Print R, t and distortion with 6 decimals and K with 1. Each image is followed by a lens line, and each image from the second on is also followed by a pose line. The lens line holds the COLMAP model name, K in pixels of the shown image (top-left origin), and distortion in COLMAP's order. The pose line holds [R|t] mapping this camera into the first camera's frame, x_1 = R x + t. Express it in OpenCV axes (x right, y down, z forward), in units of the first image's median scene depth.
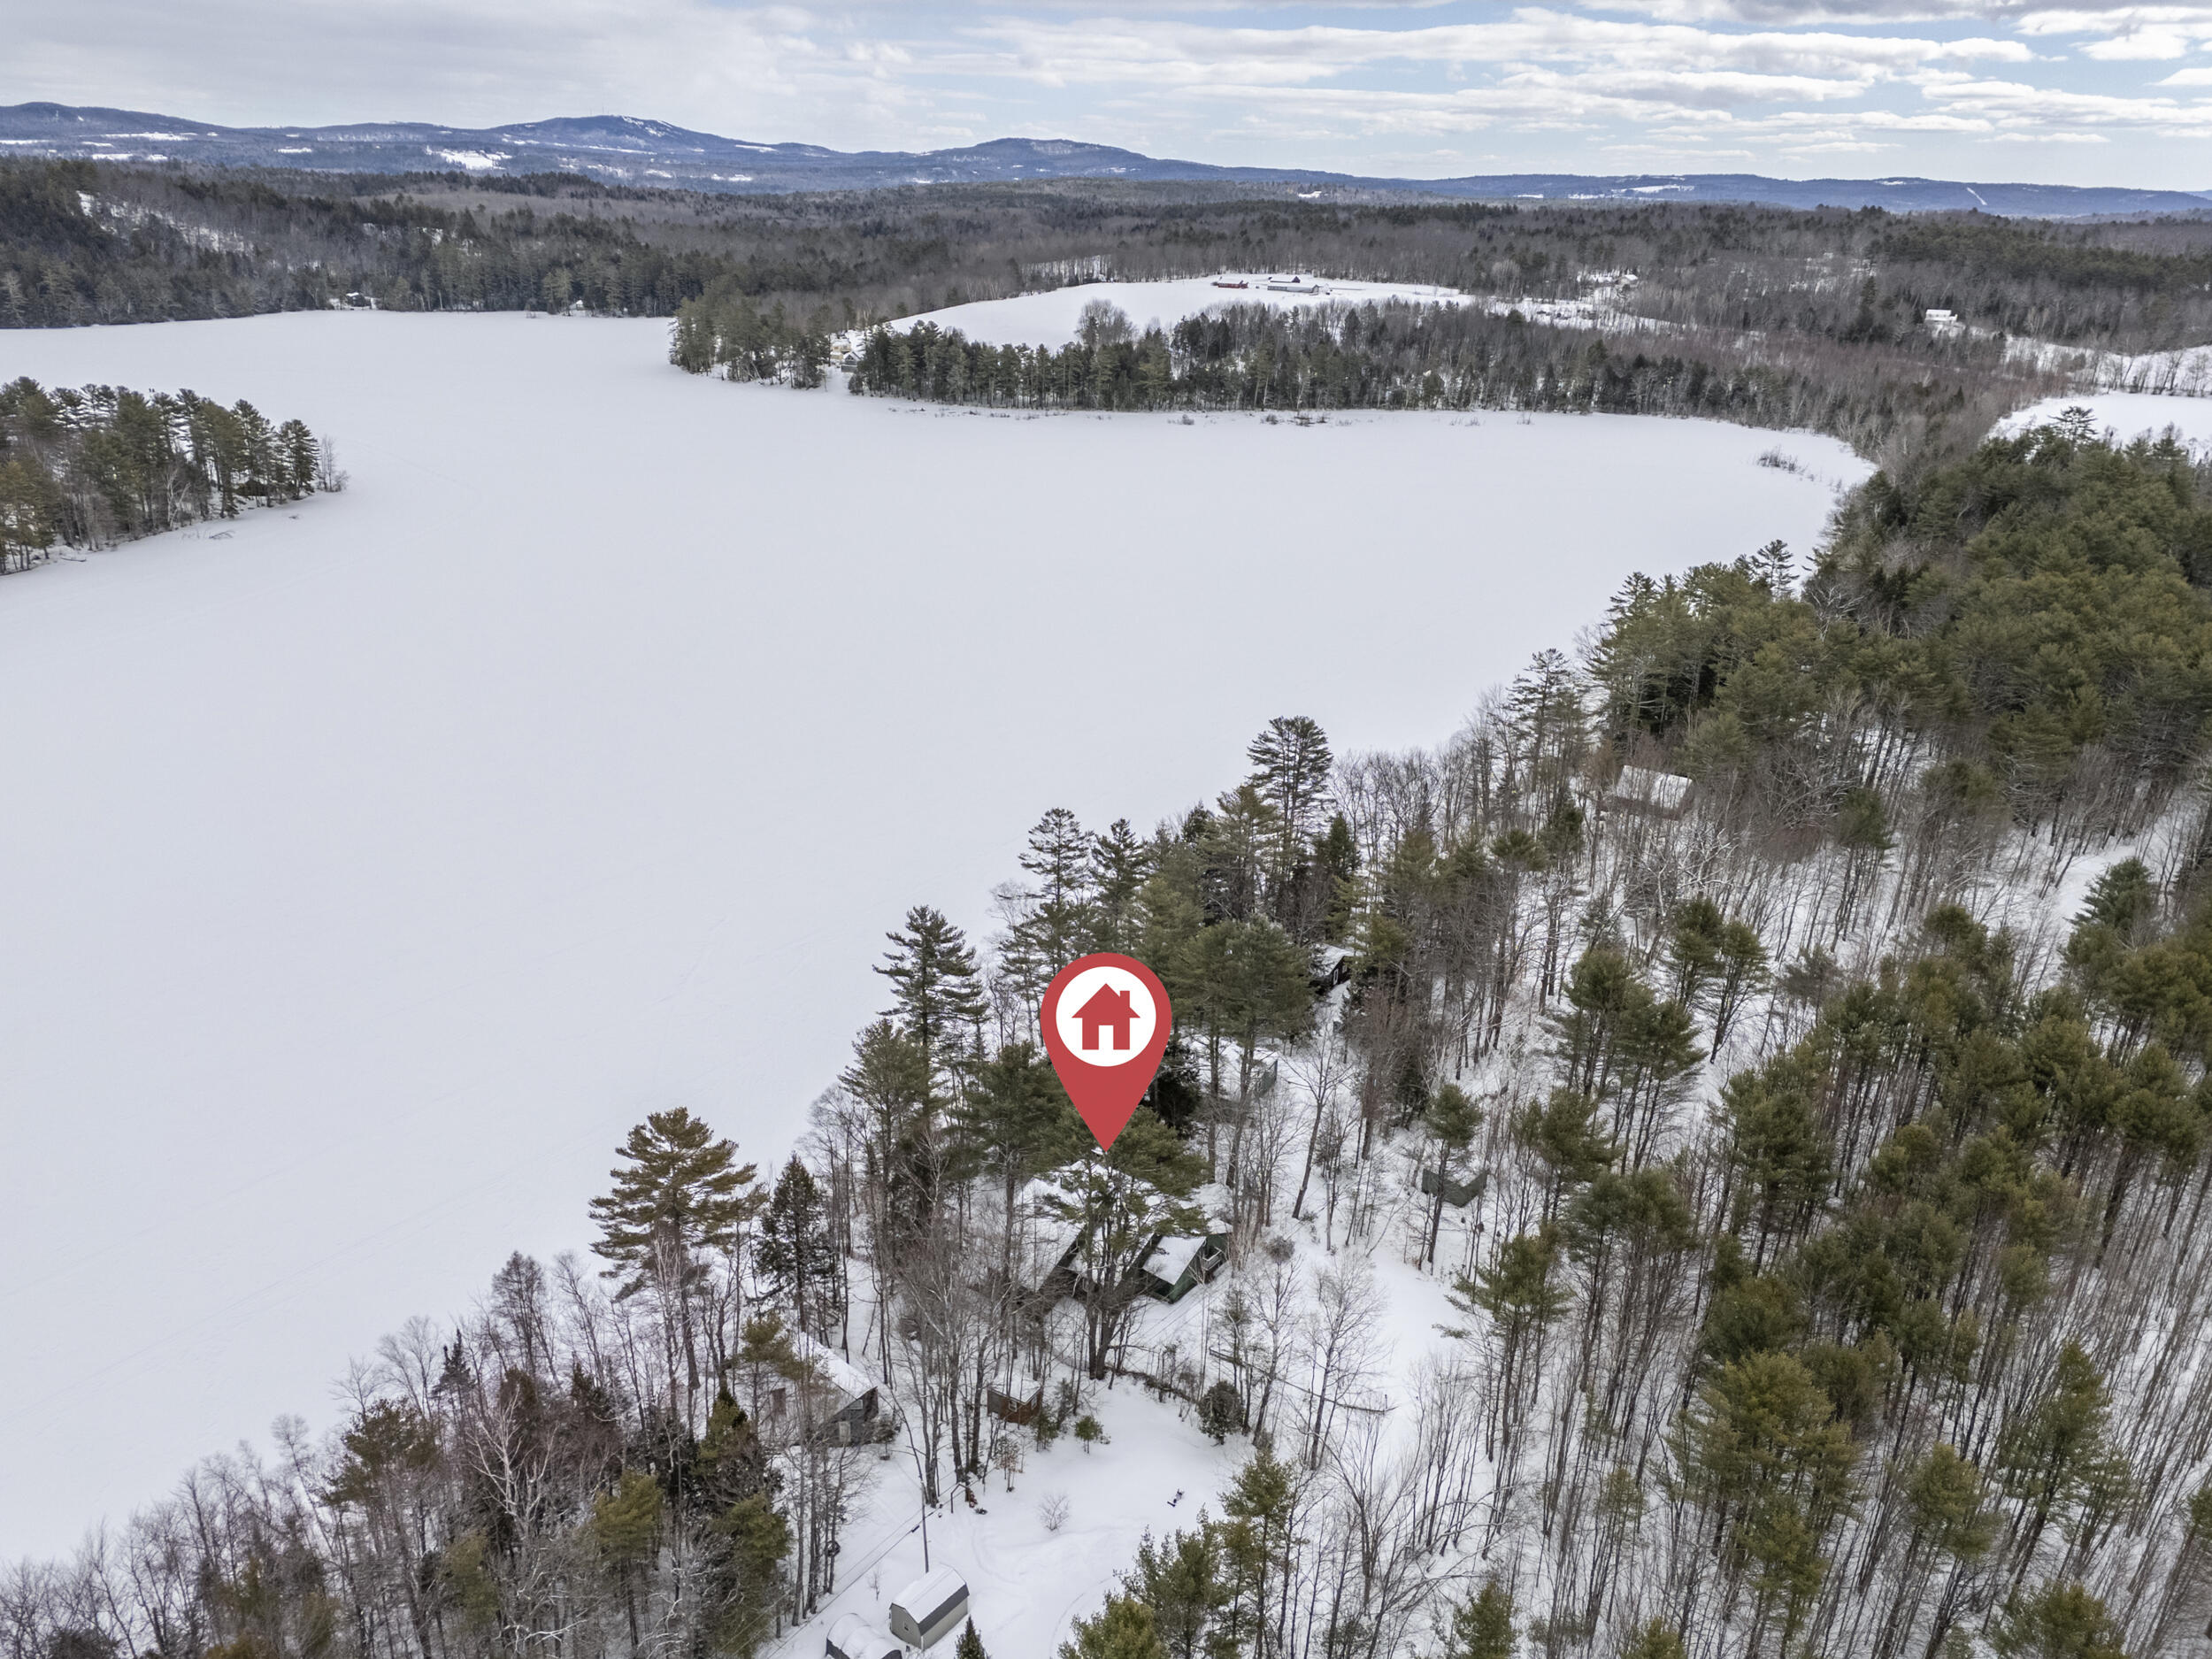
lens RADIAL K [[1577.2, 0, 1106.0], [0, 1577.2, 829.5], [0, 0, 1]] dist [0.074107, -0.058851]
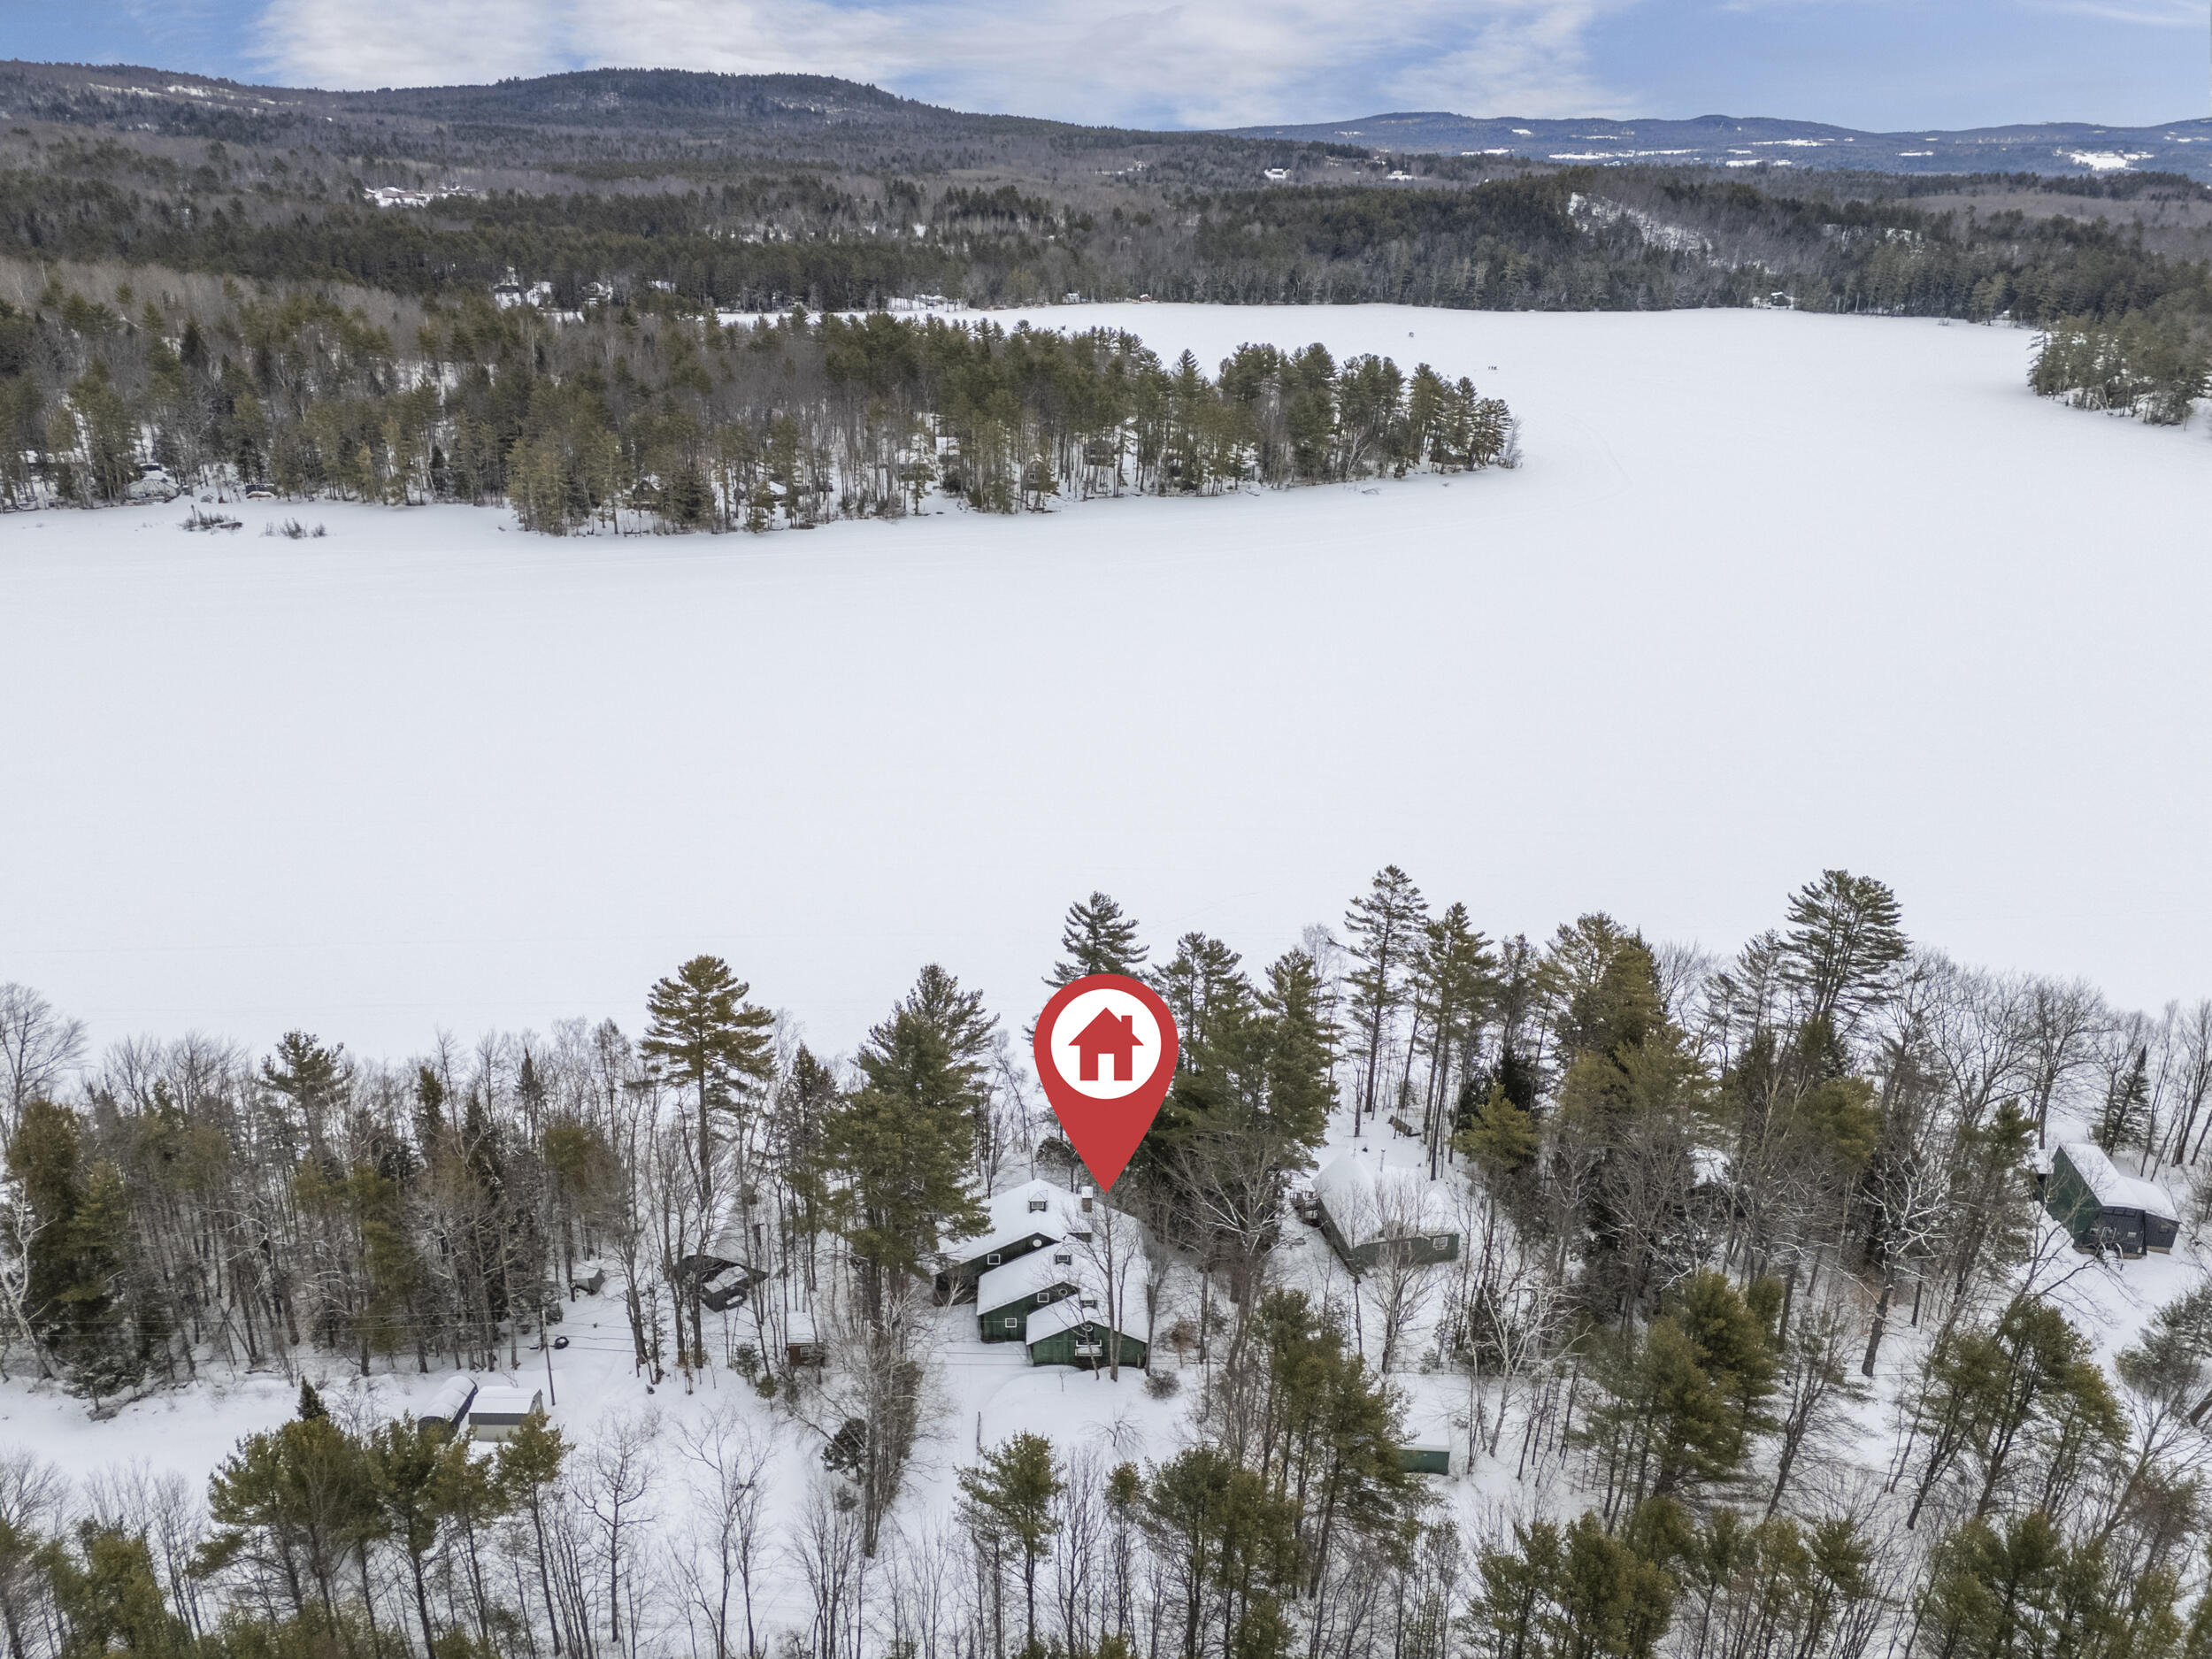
lens RADIAL K [[1577.2, 0, 1106.0], [0, 1577.2, 829.5], [0, 0, 1]] dist [0.074107, -0.058851]
pose [[0.644021, 0.294986, -0.705847, 0.104150], [-0.296263, 0.946840, 0.125389, -0.020988], [0.705312, 0.128364, 0.697178, 0.057266]]
